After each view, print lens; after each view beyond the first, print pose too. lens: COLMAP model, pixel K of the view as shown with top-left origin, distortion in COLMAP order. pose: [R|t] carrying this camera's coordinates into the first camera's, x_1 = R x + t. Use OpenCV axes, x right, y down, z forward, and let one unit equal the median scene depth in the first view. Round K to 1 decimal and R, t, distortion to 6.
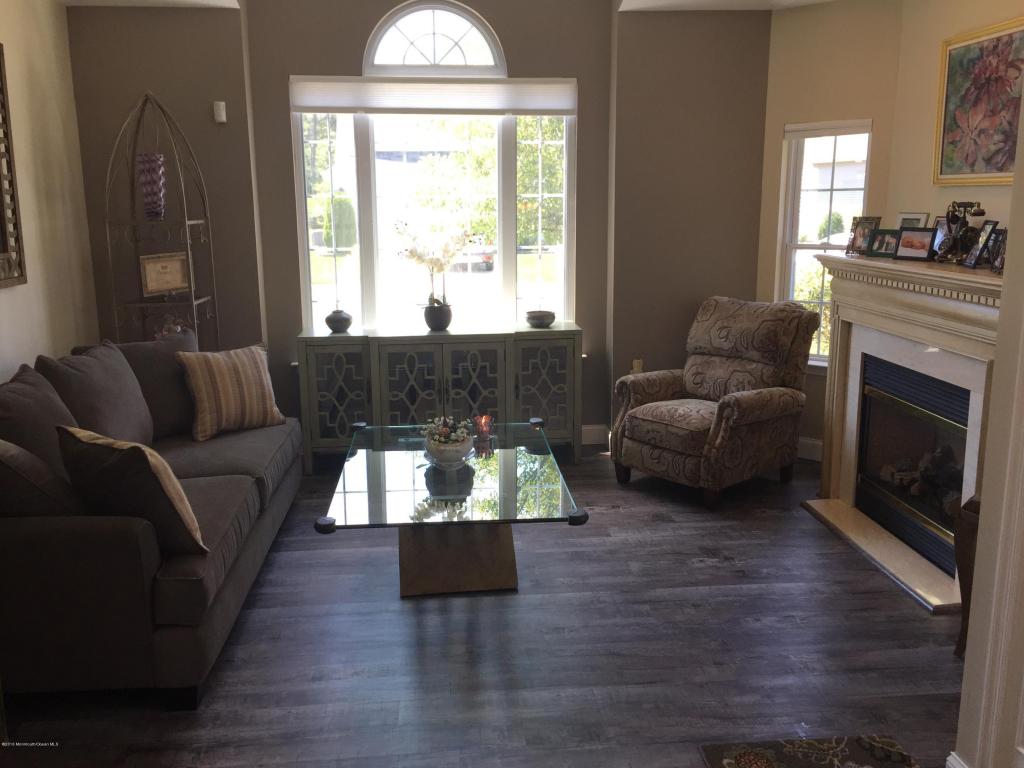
lens RADIAL K [[877.7, 0, 509.5], [0, 877.7, 381.3], [0, 0, 1]] dist [0.074097, -0.087852]
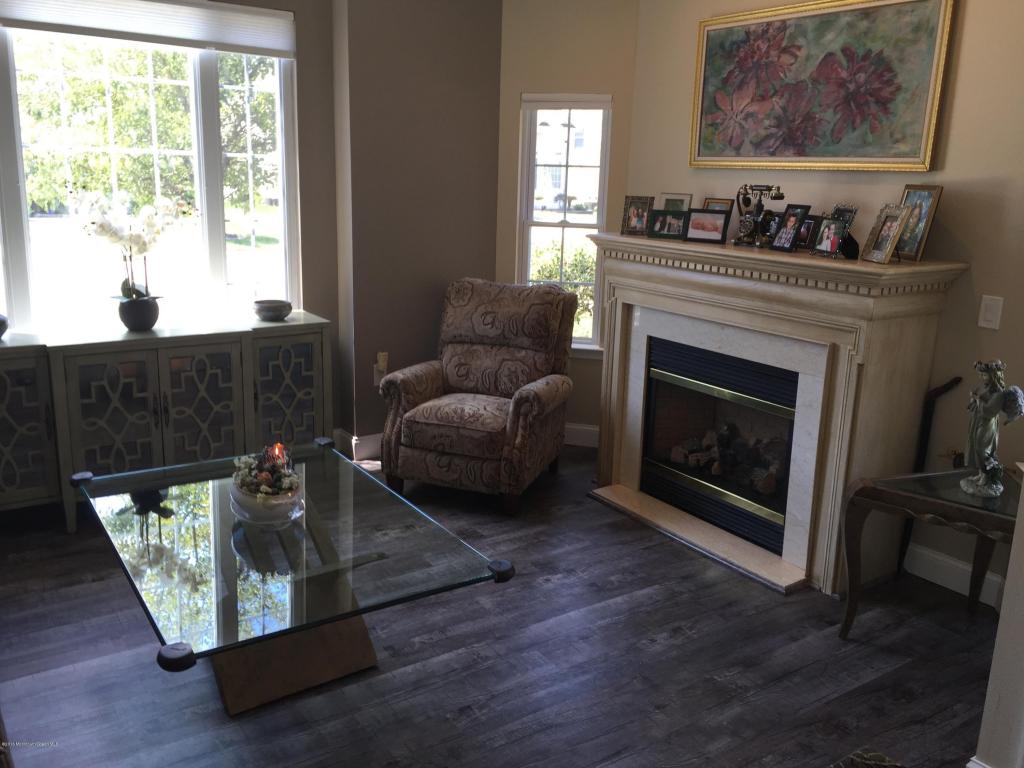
lens RADIAL K [[877.7, 0, 517.4], [0, 877.7, 384.3], [0, 0, 1]] dist [0.074097, -0.087852]
pose [[0.872985, -0.080230, 0.481103, -0.190202], [0.060834, 0.996587, 0.055807, -0.039427], [-0.483938, -0.019451, 0.874886, 0.201798]]
